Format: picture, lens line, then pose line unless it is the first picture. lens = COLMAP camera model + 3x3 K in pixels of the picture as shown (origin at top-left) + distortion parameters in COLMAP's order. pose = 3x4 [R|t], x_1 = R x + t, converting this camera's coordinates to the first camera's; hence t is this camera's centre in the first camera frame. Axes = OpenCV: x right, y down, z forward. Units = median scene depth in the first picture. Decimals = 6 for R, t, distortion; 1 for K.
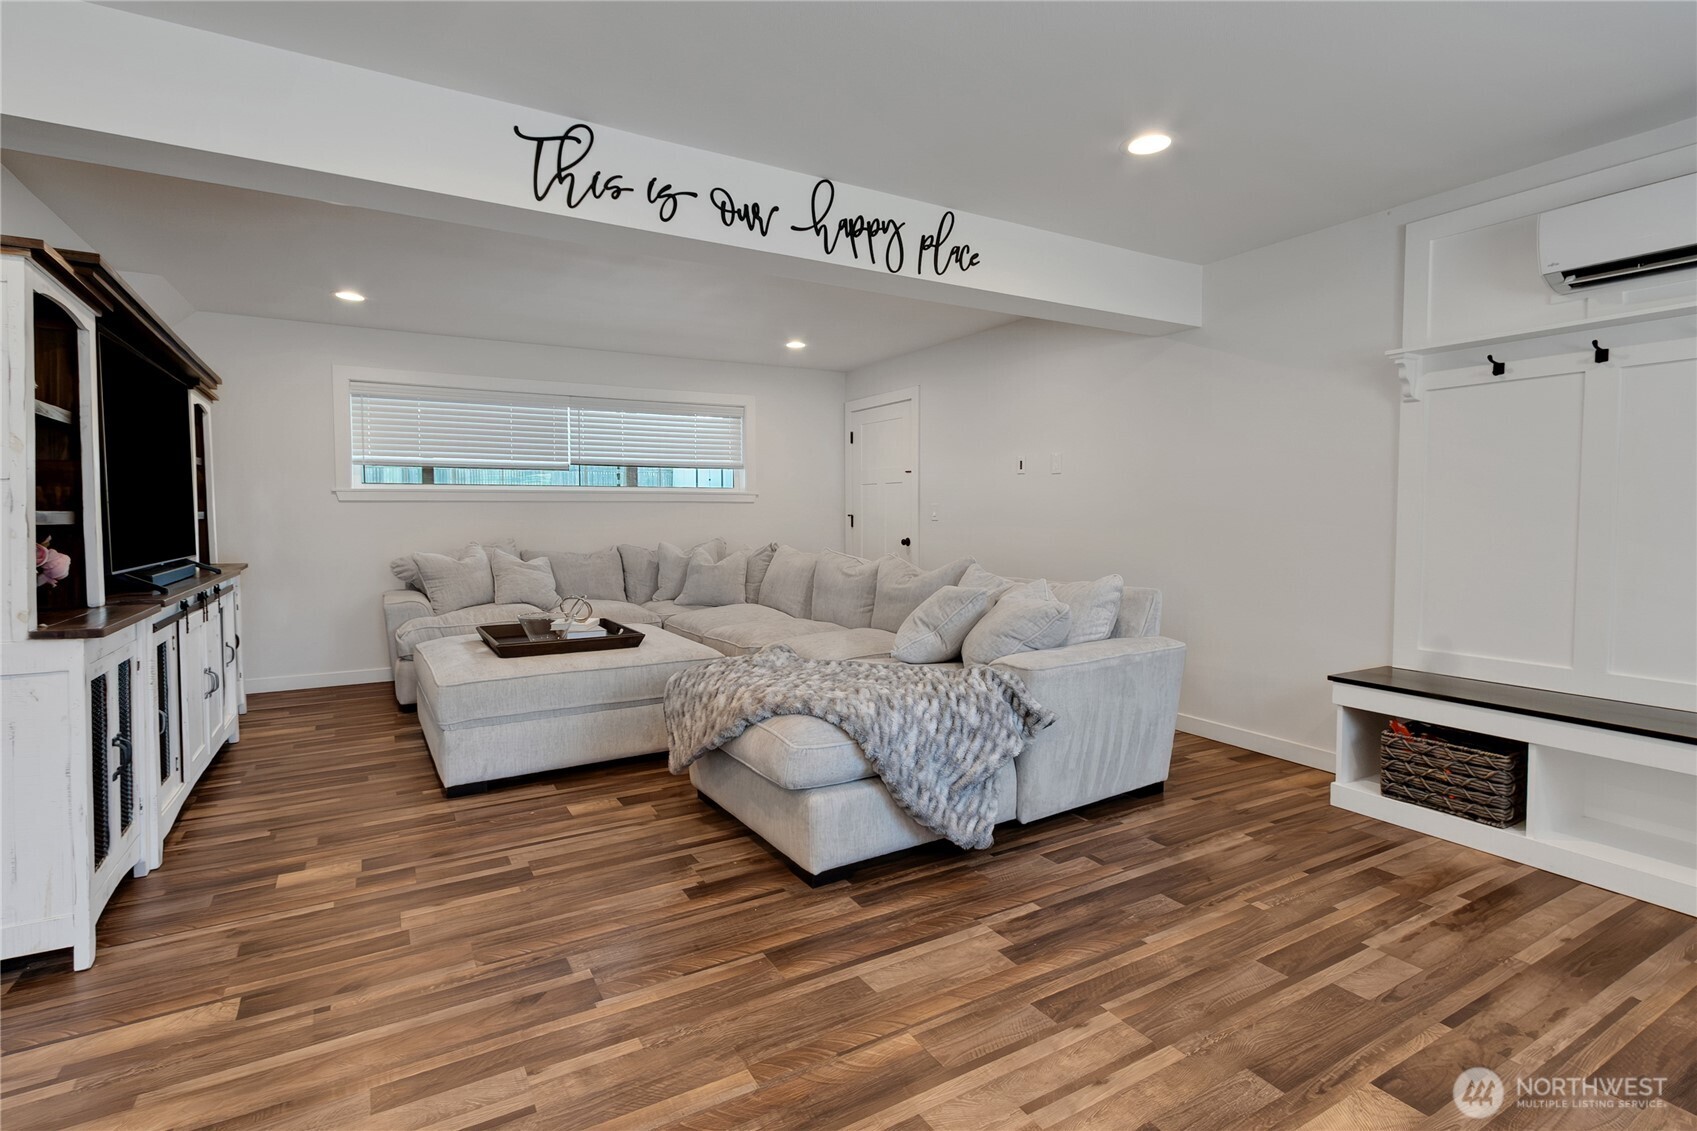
lens RADIAL K [[817.9, 0, 812.1], [0, 817.9, 583.0], [0, 0, 1]] dist [0.003170, -0.001833]
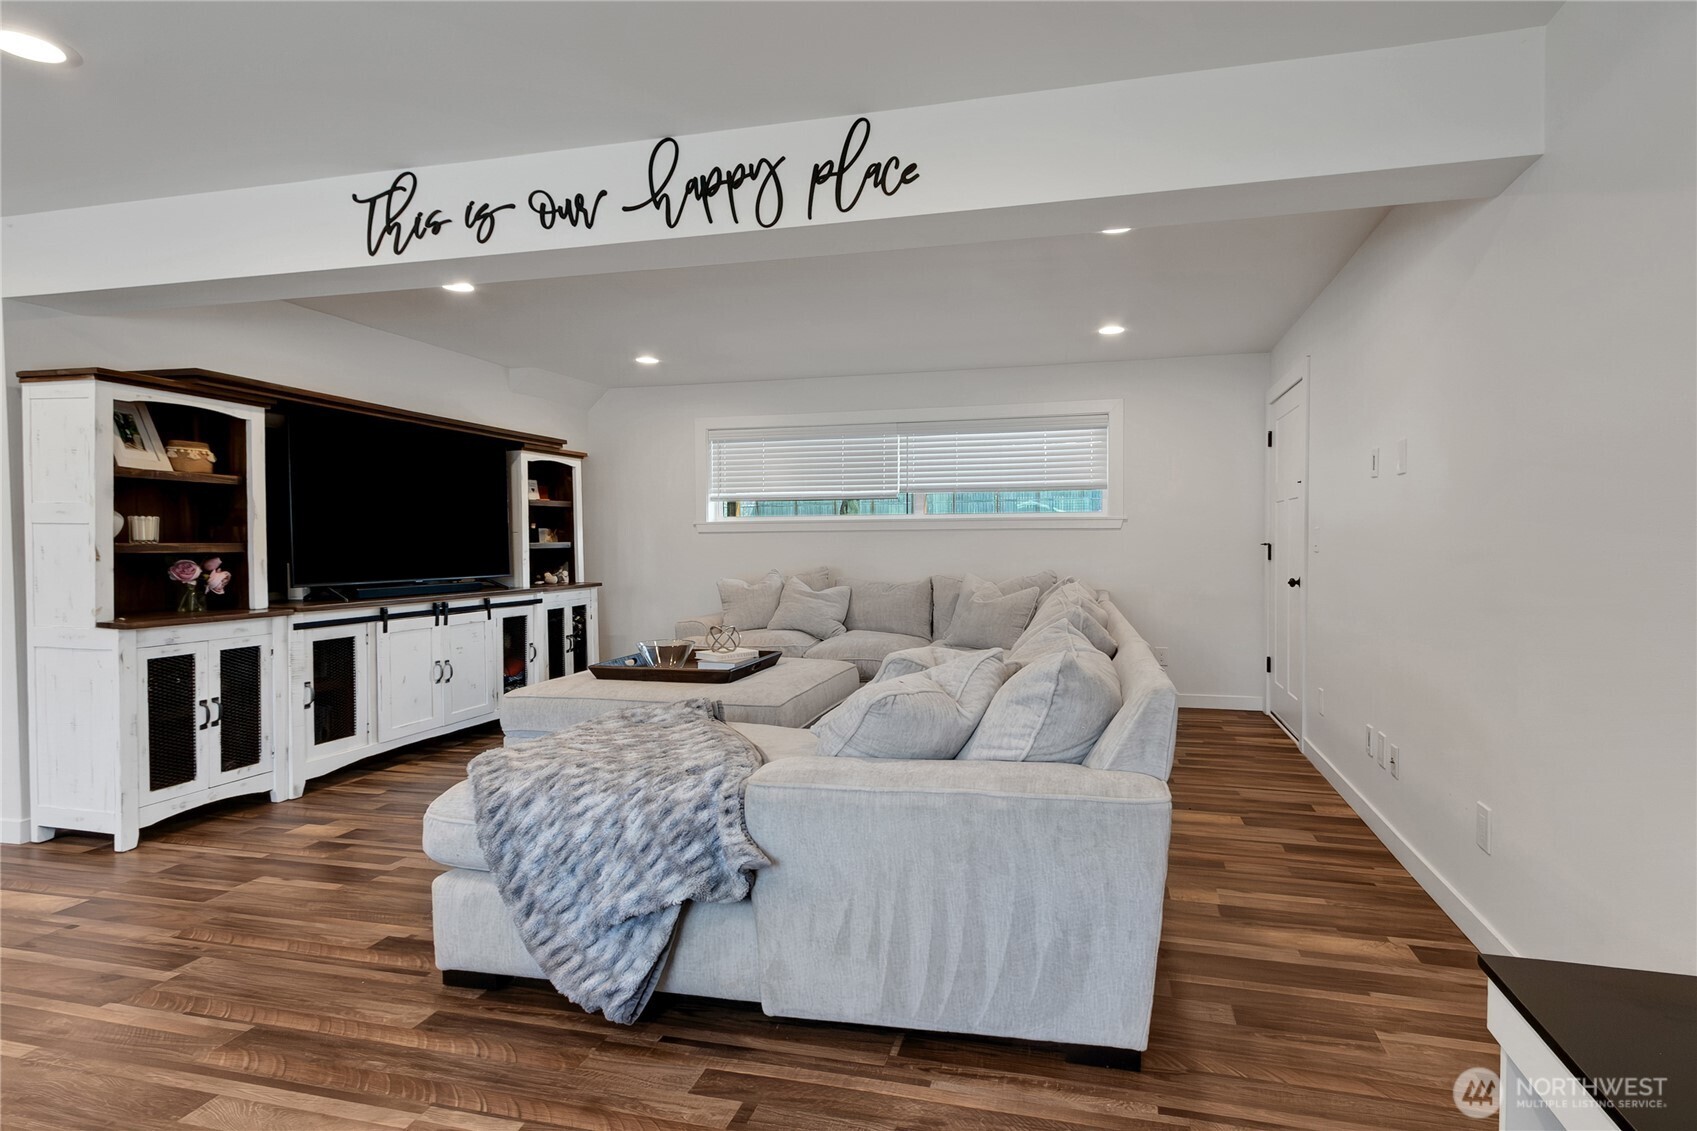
lens RADIAL K [[817.9, 0, 856.9], [0, 817.9, 590.5], [0, 0, 1]] dist [0.003170, -0.001833]
pose [[0.730968, 0.038475, -0.681326, 0.754369], [-0.055288, 0.998466, -0.002932, -0.049012], [0.680168, 0.039812, 0.731974, 0.561375]]
